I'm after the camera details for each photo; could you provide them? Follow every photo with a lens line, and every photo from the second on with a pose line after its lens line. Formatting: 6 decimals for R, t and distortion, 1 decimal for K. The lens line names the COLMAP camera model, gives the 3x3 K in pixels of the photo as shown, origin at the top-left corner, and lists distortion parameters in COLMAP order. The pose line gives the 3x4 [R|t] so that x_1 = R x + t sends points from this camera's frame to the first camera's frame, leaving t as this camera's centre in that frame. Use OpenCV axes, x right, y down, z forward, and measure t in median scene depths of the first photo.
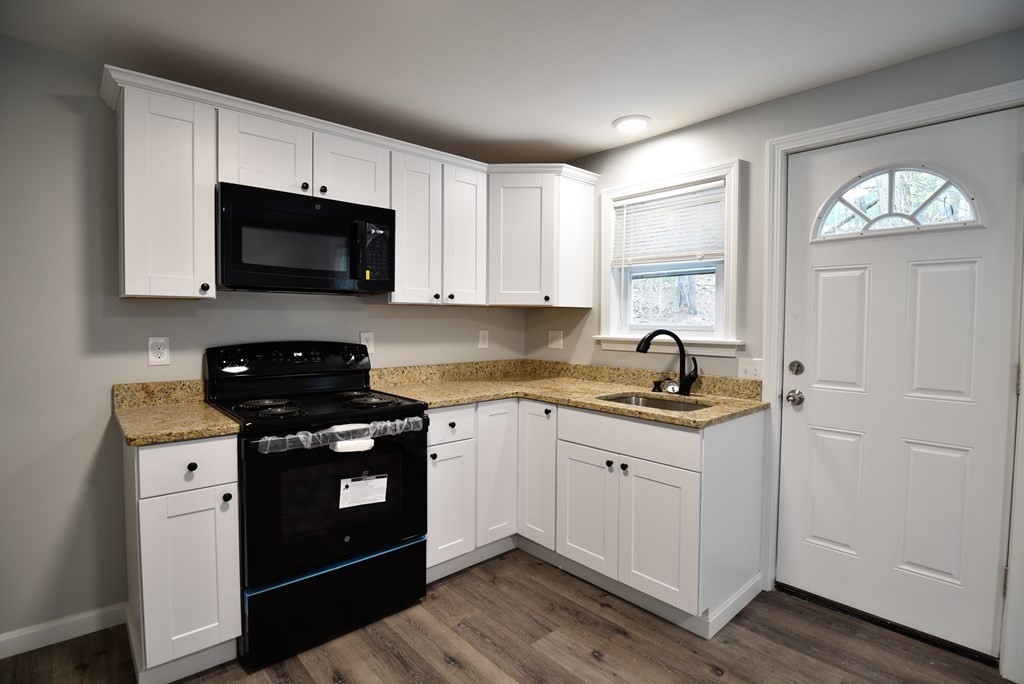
lens RADIAL K [[498.6, 0, 516.0], [0, 498.6, 339.8], [0, 0, 1]] dist [-0.025149, -0.003755]
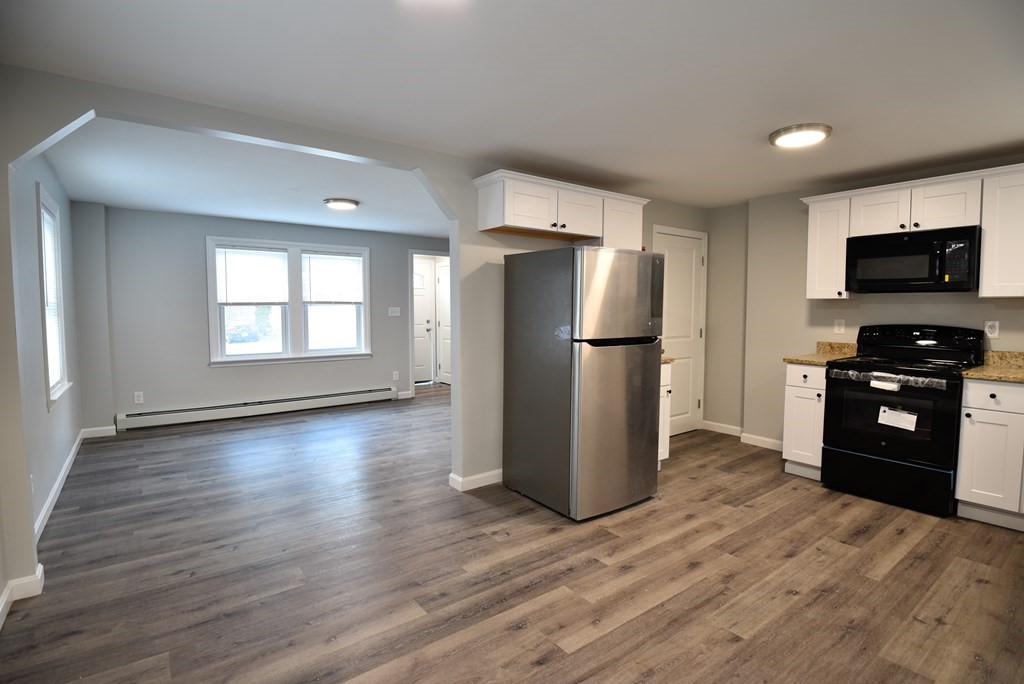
lens RADIAL K [[498.6, 0, 521.3], [0, 498.6, 339.1], [0, 0, 1]] dist [-0.025149, -0.003755]
pose [[-0.085543, 0.055483, -0.994788, 1.124025], [-0.041741, 0.997372, 0.059217, 0.008243], [0.995460, 0.046589, -0.083002, -0.063530]]
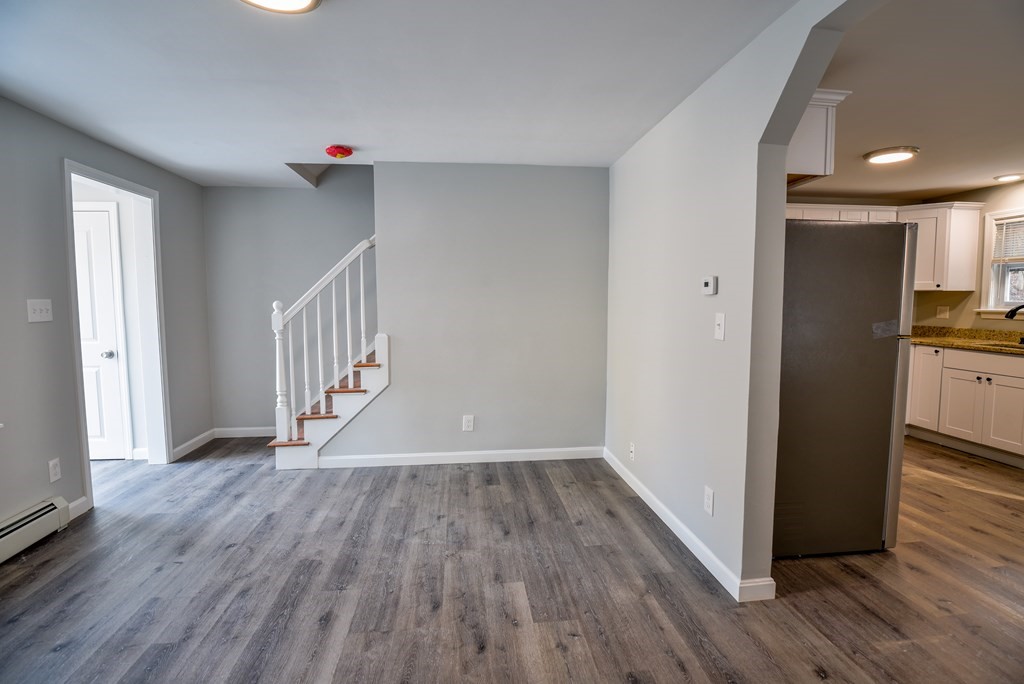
lens RADIAL K [[498.6, 0, 518.2], [0, 498.6, 338.7], [0, 0, 1]] dist [-0.025149, -0.003755]
pose [[0.812237, 0.039025, -0.582020, -0.137921], [-0.016541, 0.998899, 0.043892, 0.048975], [0.583093, -0.026024, 0.811989, -1.284624]]
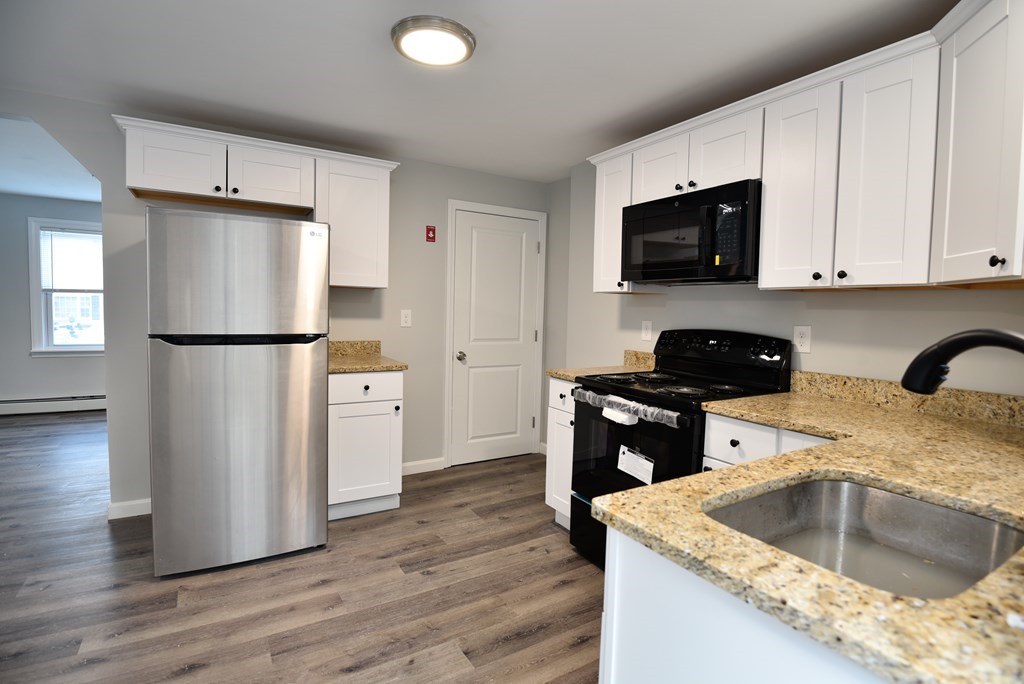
lens RADIAL K [[498.6, 0, 519.8], [0, 498.6, 338.3], [0, 0, 1]] dist [-0.025149, -0.003755]
pose [[-0.179670, 0.046420, -0.982631, 0.662558], [-0.066364, 0.996038, 0.059188, -0.014048], [0.981486, 0.075846, -0.175878, 0.775940]]
